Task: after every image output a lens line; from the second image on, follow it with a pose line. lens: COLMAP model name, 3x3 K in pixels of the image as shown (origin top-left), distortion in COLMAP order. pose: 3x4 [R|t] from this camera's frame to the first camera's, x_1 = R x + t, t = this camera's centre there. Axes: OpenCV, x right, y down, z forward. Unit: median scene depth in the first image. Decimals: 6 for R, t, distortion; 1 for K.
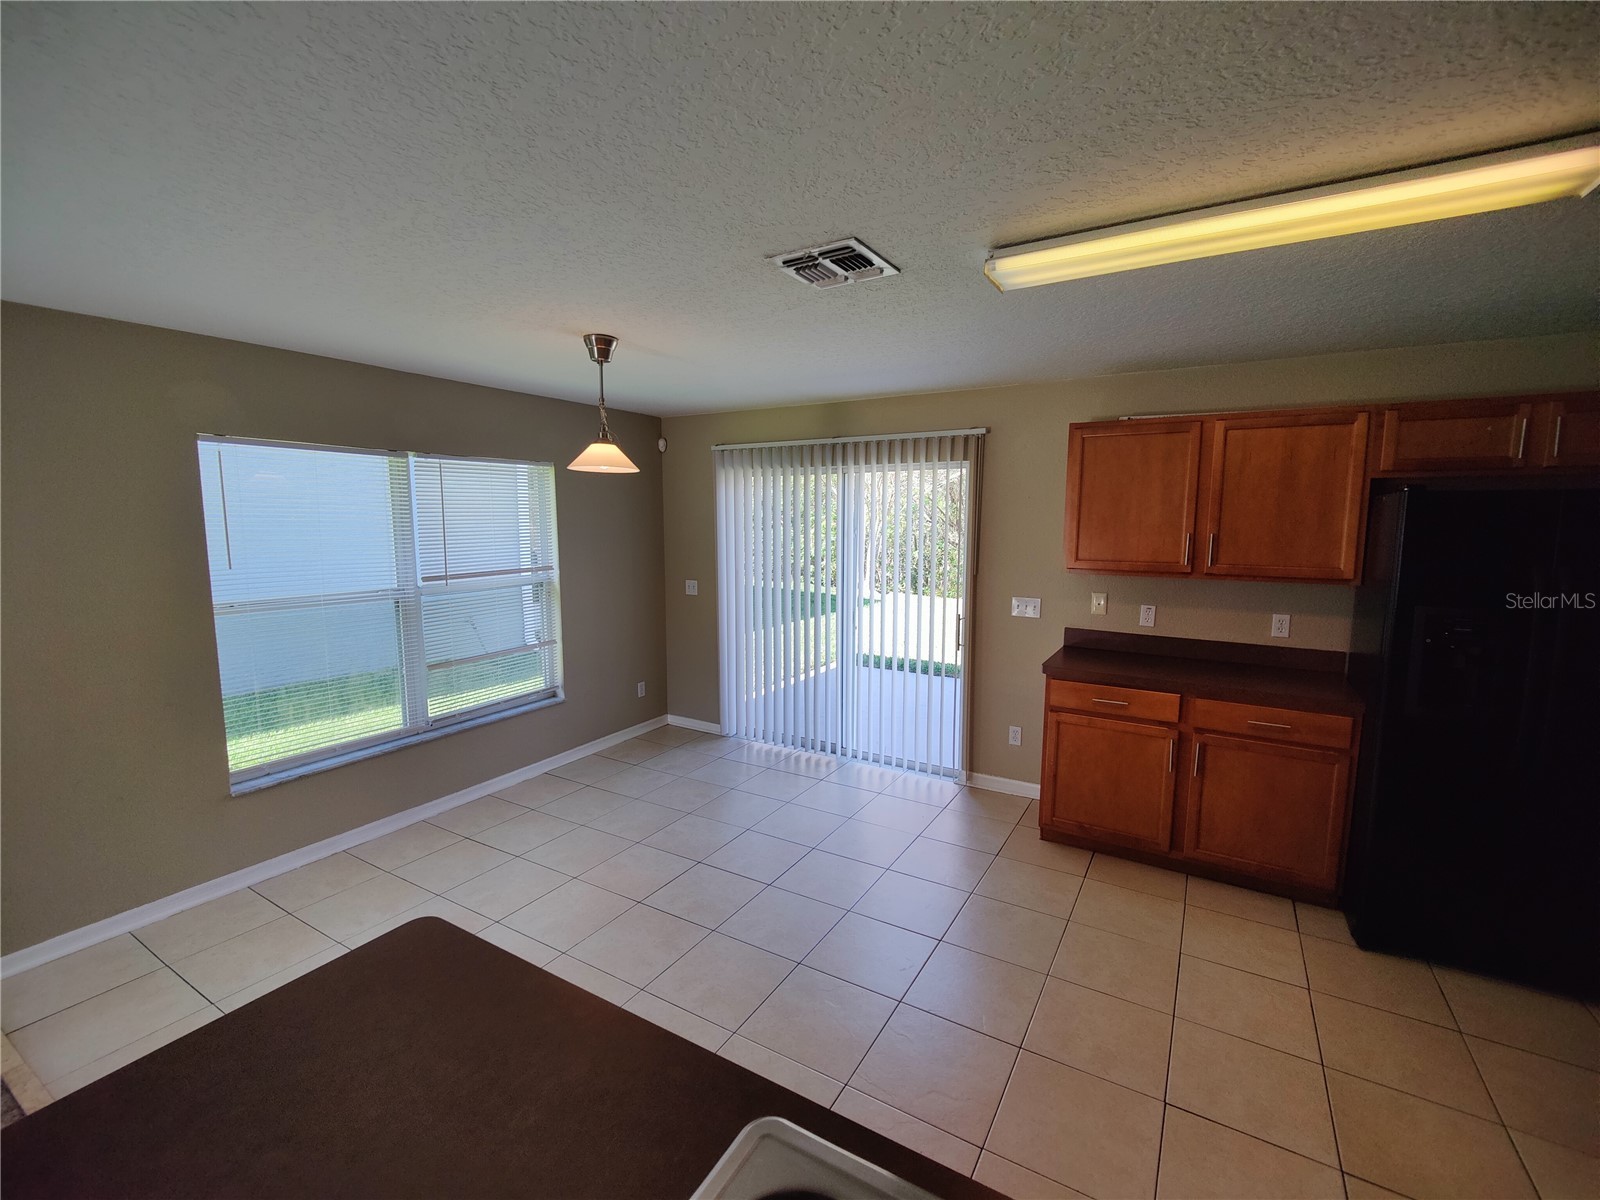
lens RADIAL K [[692.5, 0, 803.0], [0, 692.5, 599.2], [0, 0, 1]] dist [0.034696, -0.024218]
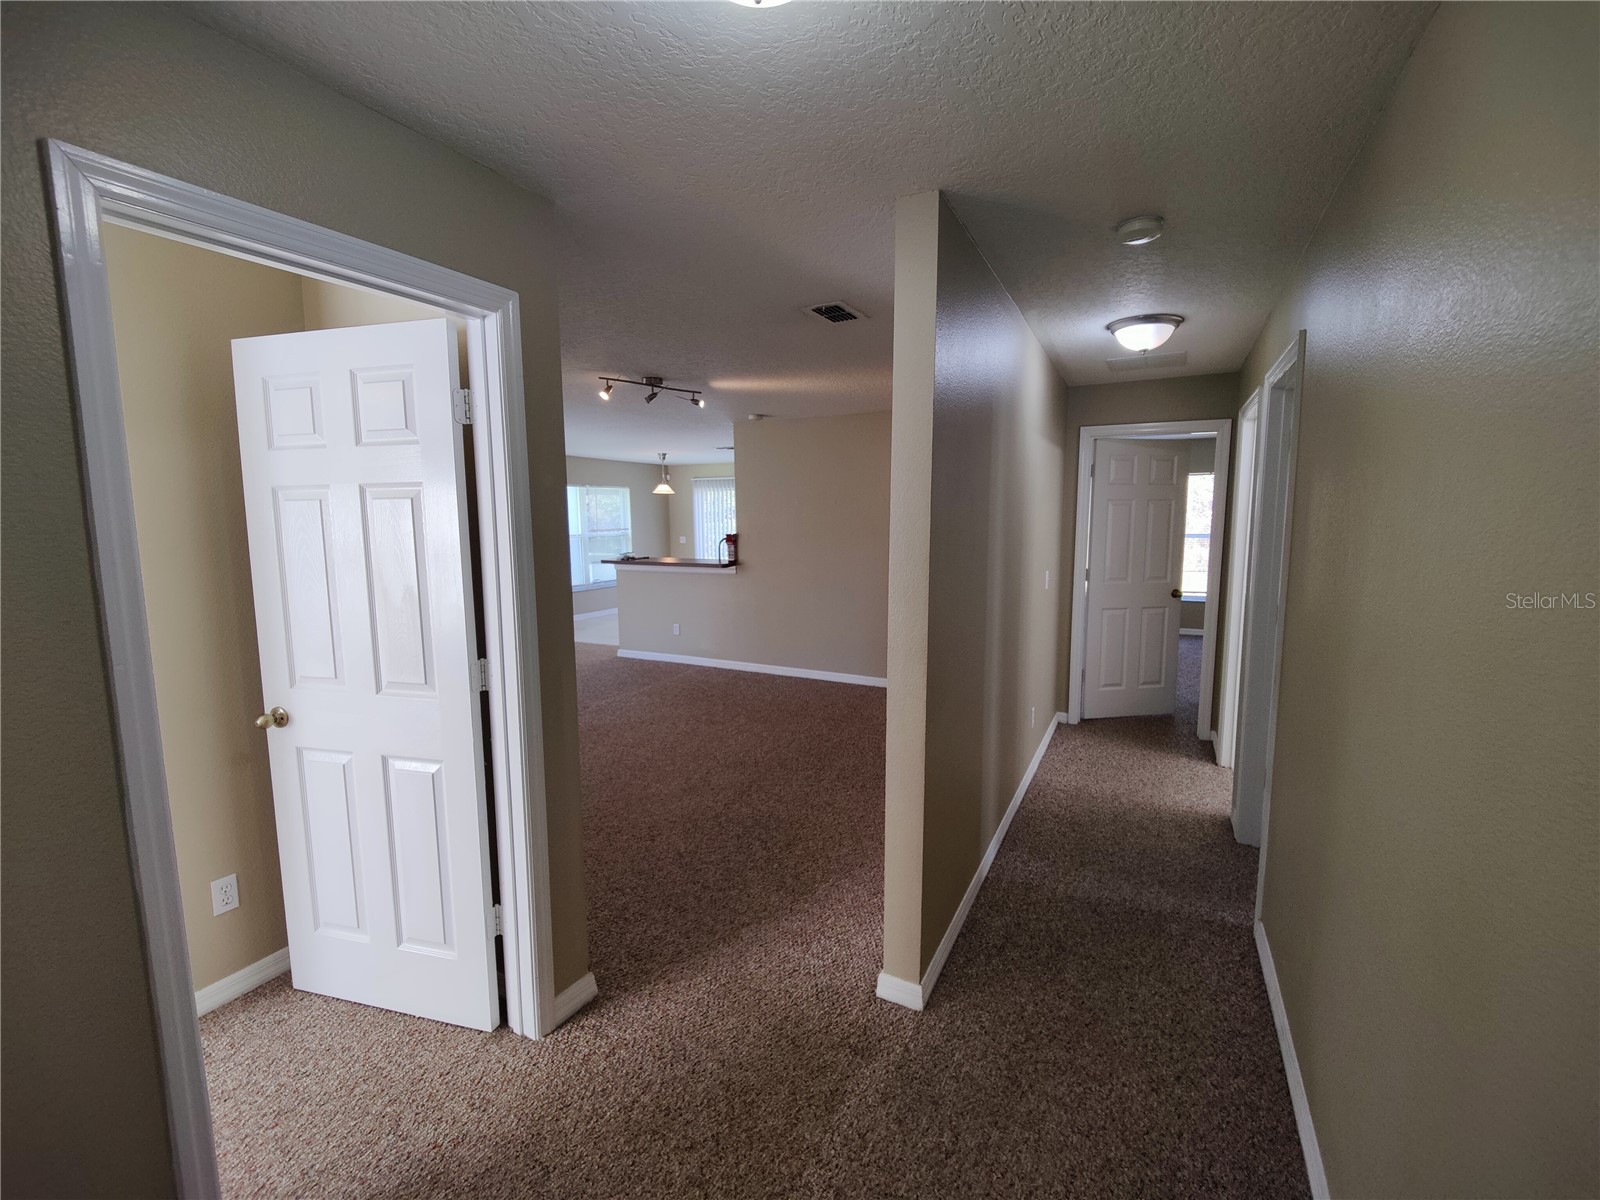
lens RADIAL K [[690.1, 0, 799.2], [0, 690.1, 594.2], [0, 0, 1]] dist [0.026621, -0.018505]
pose [[0.998193, -0.014452, 0.058321, 0.138804], [0.014831, 0.999872, -0.006072, 0.289297], [-0.058226, 0.006926, 0.998279, -2.060630]]
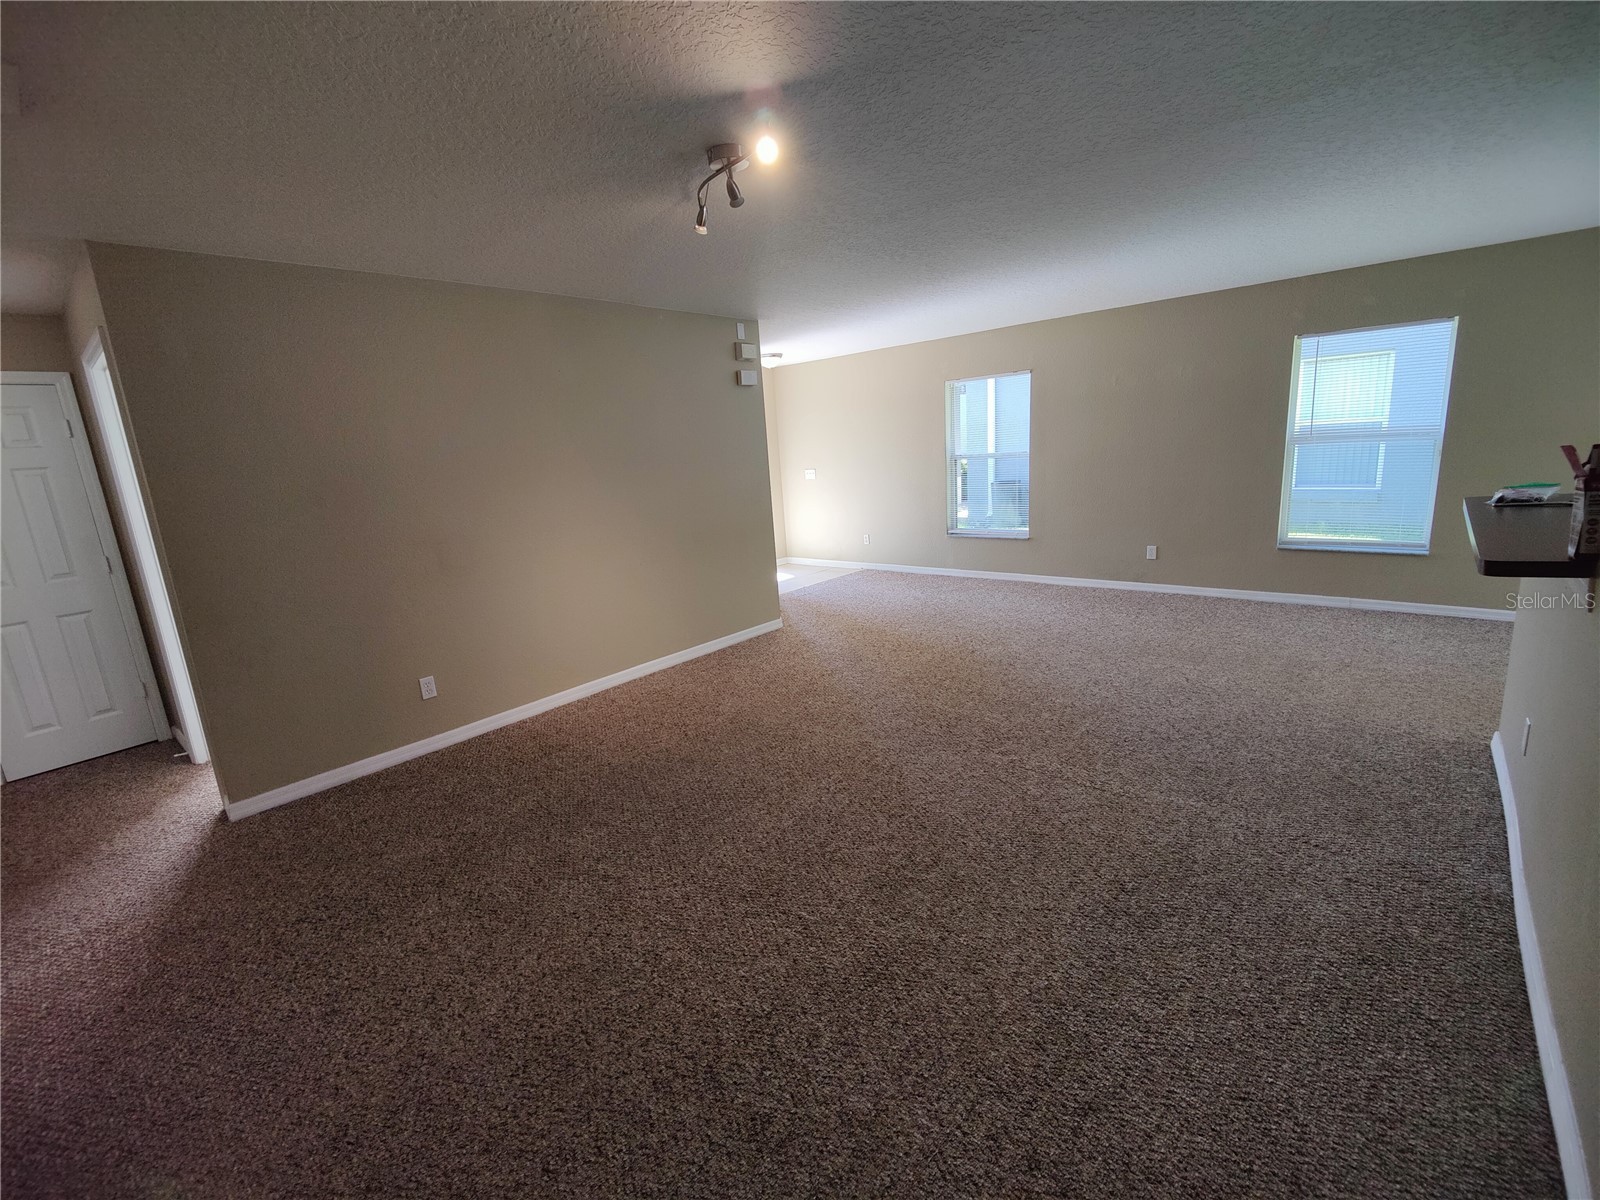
lens RADIAL K [[690.1, 0, 799.2], [0, 690.1, 594.2], [0, 0, 1]] dist [0.026621, -0.018505]
pose [[-0.189381, 0.222117, -0.956451, 0.654492], [-0.051993, 0.970443, 0.235661, 0.115001], [0.980526, 0.094359, -0.172235, -0.505069]]
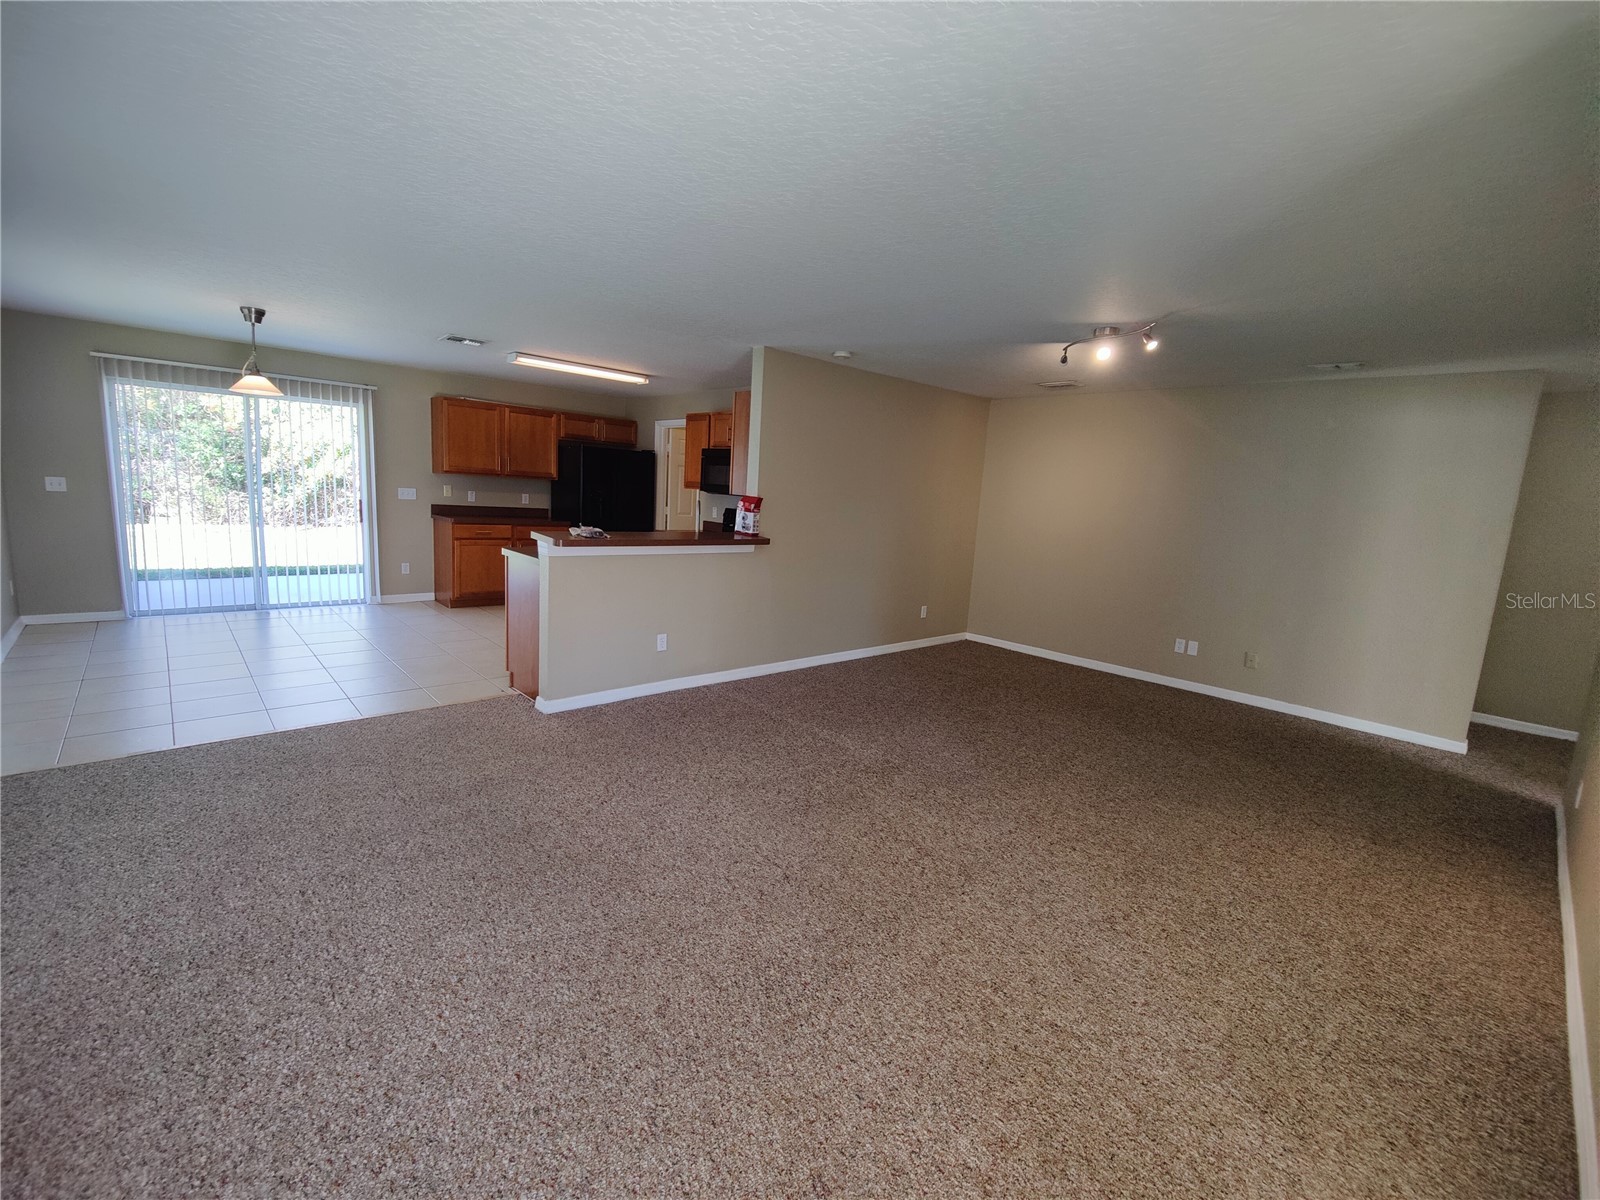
lens RADIAL K [[690.1, 0, 803.2], [0, 690.1, 597.0], [0, 0, 1]] dist [0.024228, -0.015478]
pose [[0.281376, -0.133469, 0.950270, -1.345013], [0.056345, 0.990869, 0.122487, 0.135009], [-0.957942, 0.019078, 0.286328, -0.566121]]
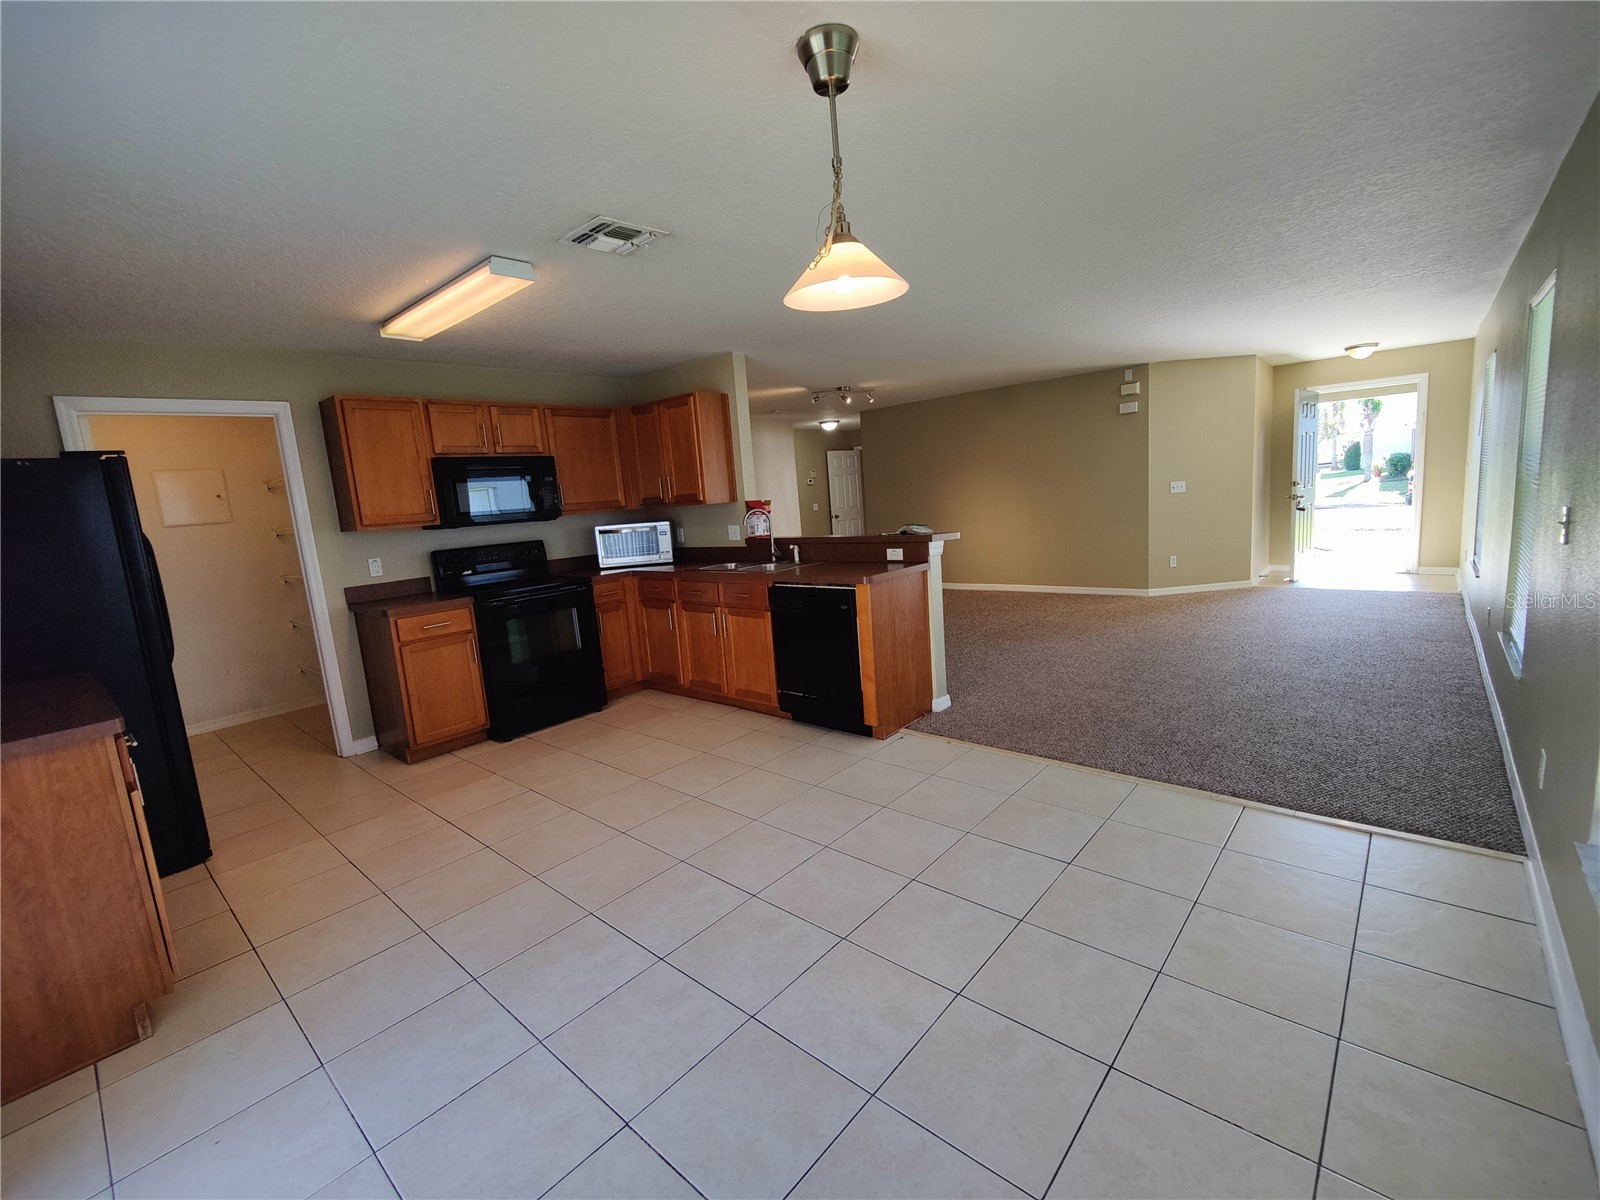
lens RADIAL K [[687.8, 0, 801.8], [0, 687.8, 596.1], [0, 0, 1]] dist [0.041215, -0.032998]
pose [[-0.979907, 0.046114, 0.194052, -0.315374], [0.097881, 0.958879, 0.266404, -0.095729], [-0.173787, 0.280045, -0.944125, 1.430811]]
